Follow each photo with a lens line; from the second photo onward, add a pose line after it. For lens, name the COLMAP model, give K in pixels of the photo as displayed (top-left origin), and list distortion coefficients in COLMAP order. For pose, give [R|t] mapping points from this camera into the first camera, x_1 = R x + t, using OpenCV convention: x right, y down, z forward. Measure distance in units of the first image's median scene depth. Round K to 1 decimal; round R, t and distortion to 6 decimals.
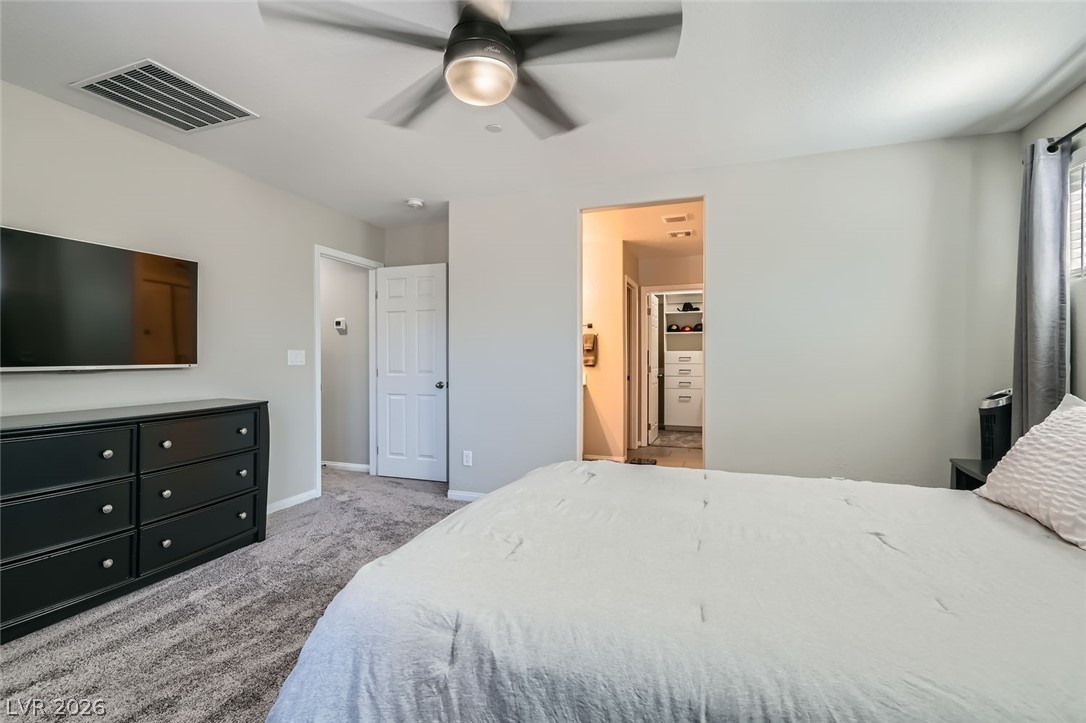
lens RADIAL K [[497.4, 0, 540.3], [0, 497.4, 358.0], [0, 0, 1]] dist [0.000222, -0.000309]
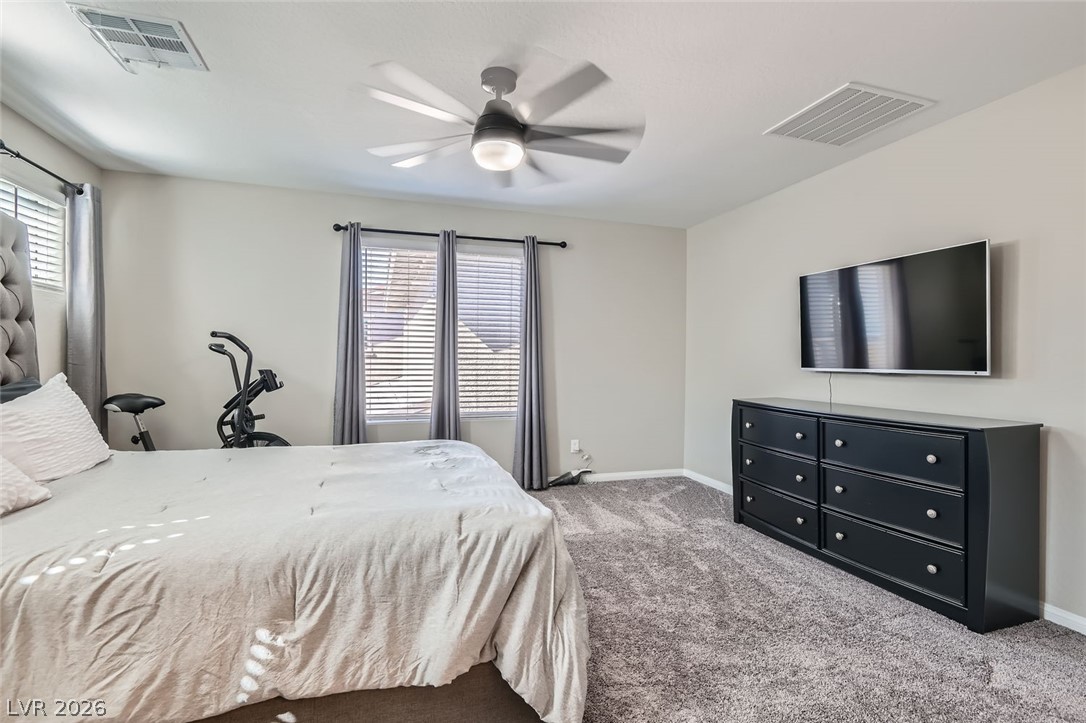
lens RADIAL K [[497.4, 0, 540.3], [0, 497.4, 358.0], [0, 0, 1]] dist [0.000222, -0.000309]
pose [[-0.792718, -0.003418, -0.609580, 0.410773], [-0.003123, 0.999994, -0.001546, -0.006535], [0.609581, 0.000678, -0.792723, 1.449848]]
